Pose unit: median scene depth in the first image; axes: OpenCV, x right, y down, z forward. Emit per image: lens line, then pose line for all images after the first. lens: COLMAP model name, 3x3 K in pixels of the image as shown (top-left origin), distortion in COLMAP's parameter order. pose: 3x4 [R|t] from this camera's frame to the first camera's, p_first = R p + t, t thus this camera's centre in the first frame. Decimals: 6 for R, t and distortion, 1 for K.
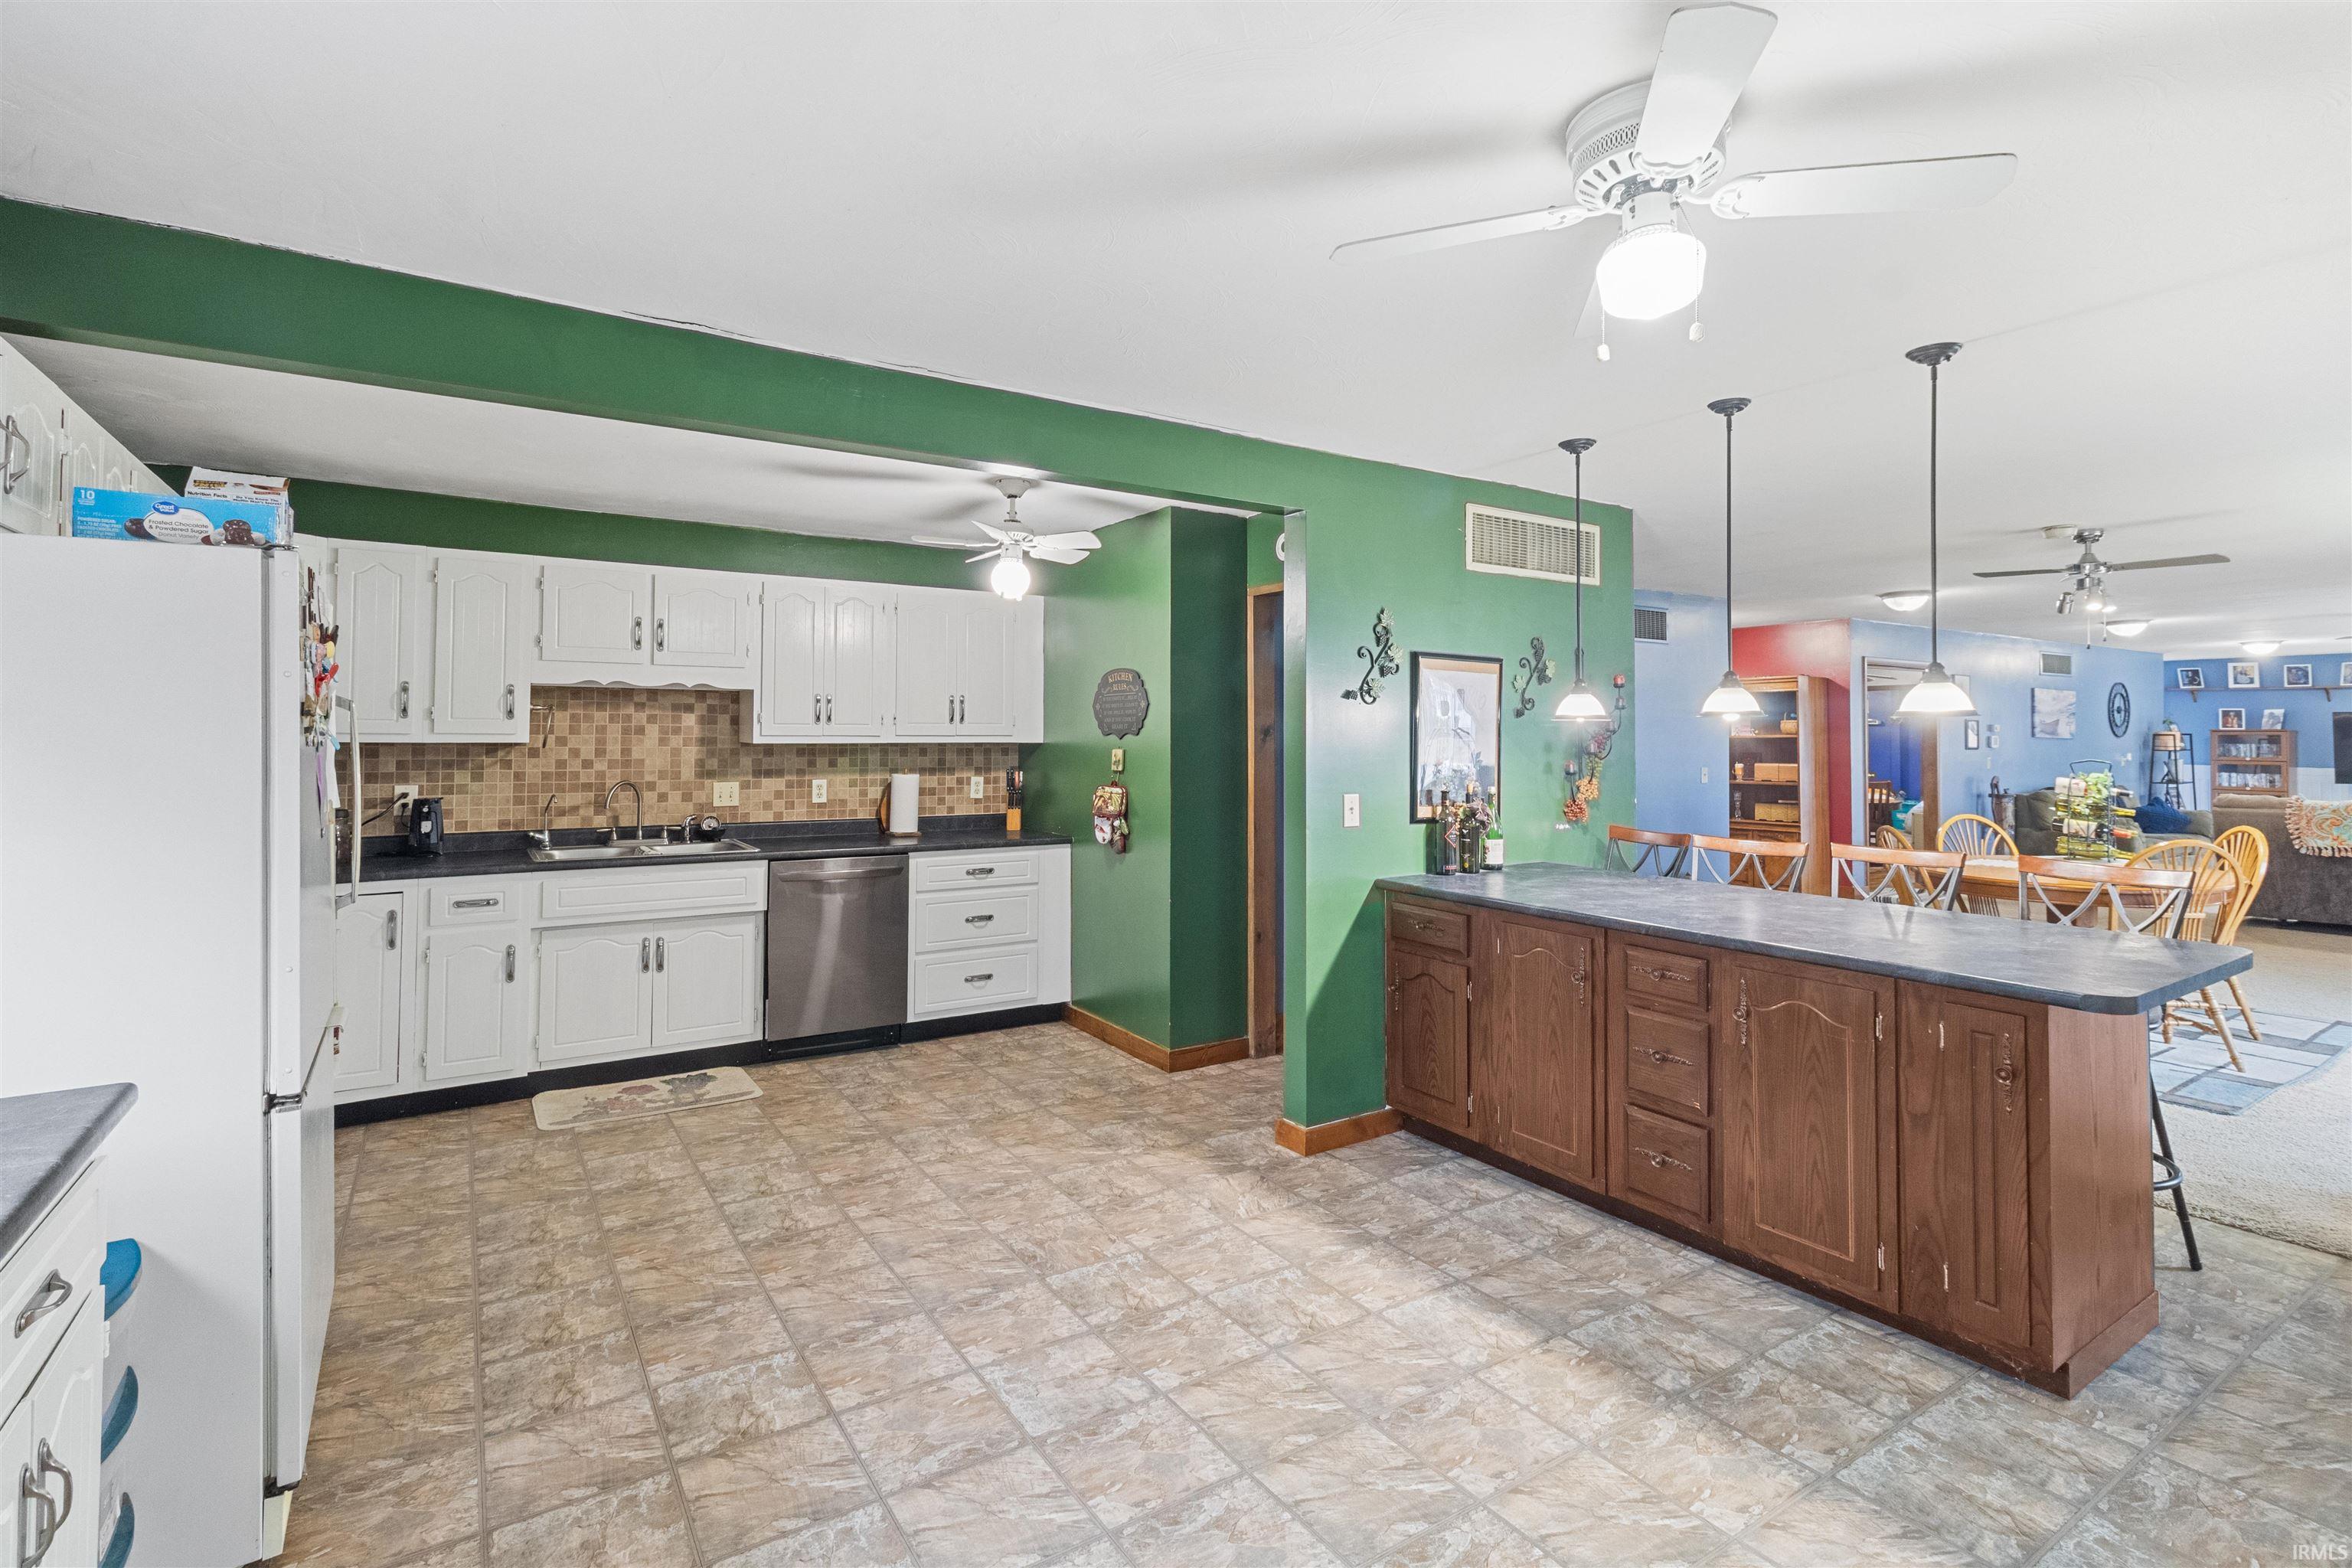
lens RADIAL K [[1097.2, 0, 1197.4], [0, 1097.2, 721.1], [0, 0, 1]] dist [0.003021, 0.001792]
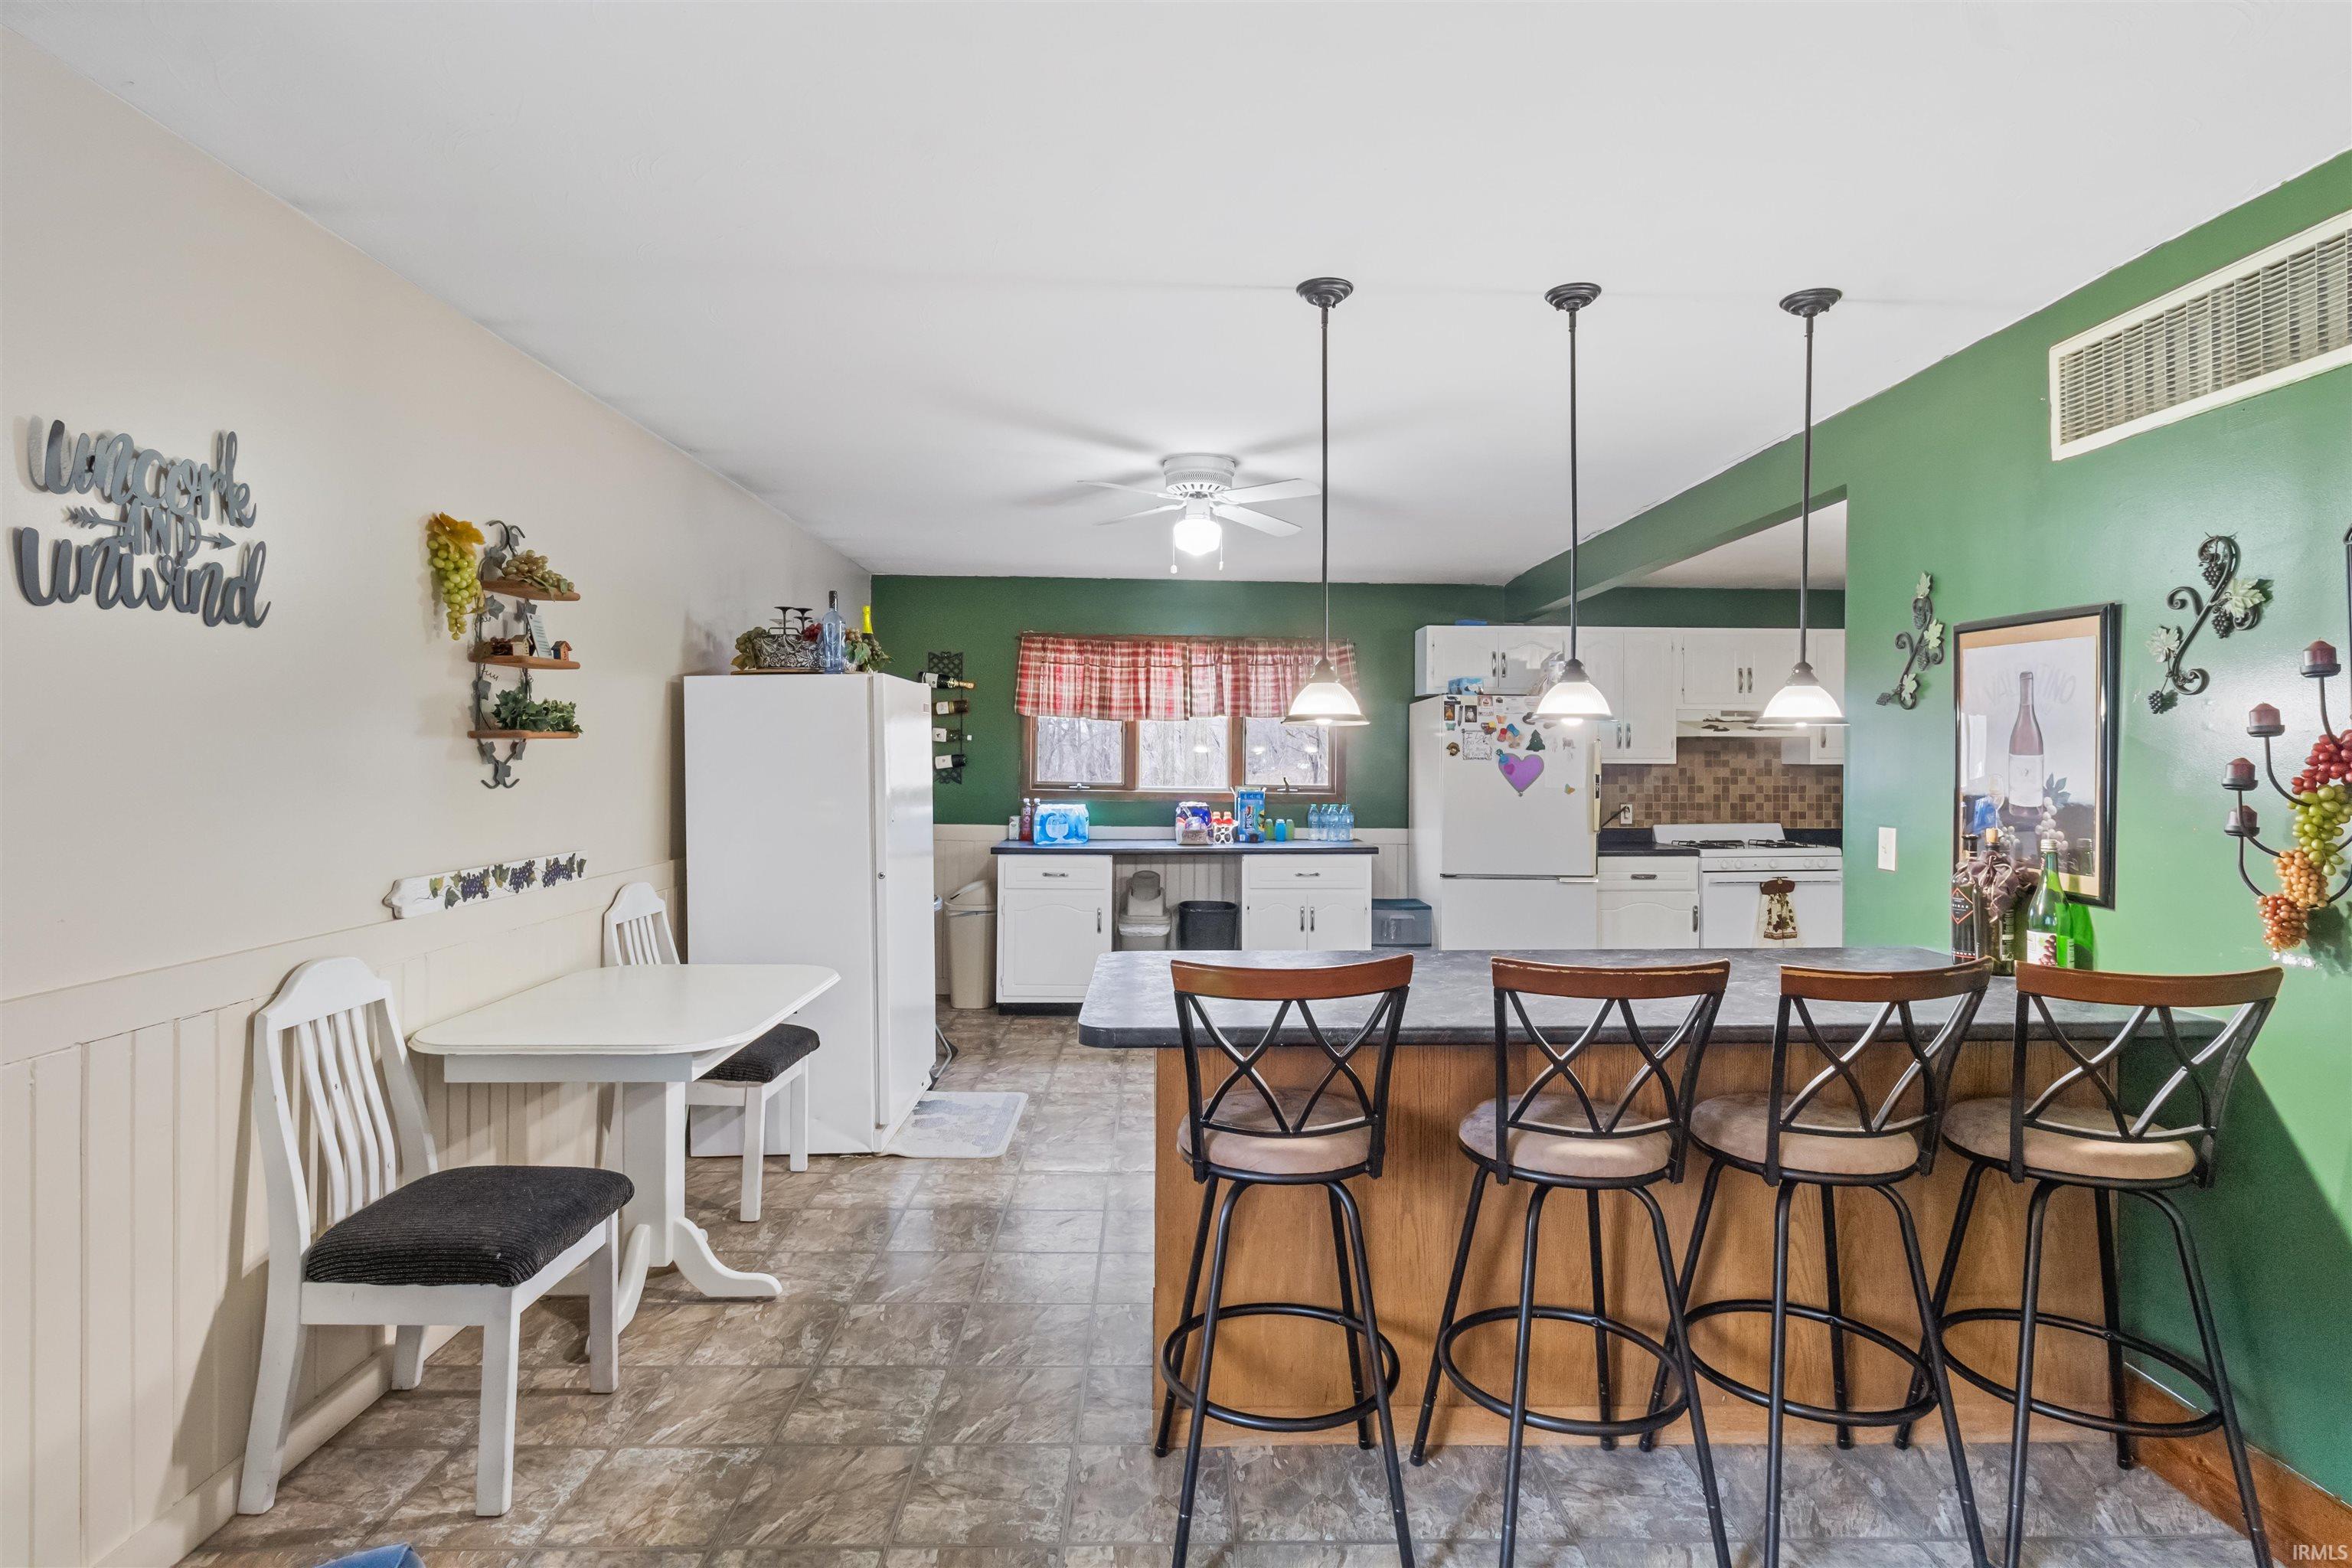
lens RADIAL K [[1163.7, 0, 1209.5], [0, 1163.7, 762.8], [0, 0, 1]] dist [0.001638, -0.001032]
pose [[-0.517273, -0.002251, -0.855817, 1.012835], [0.006245, 0.999960, -0.006405, 0.021720], [0.855797, -0.008657, -0.517239, 0.948290]]
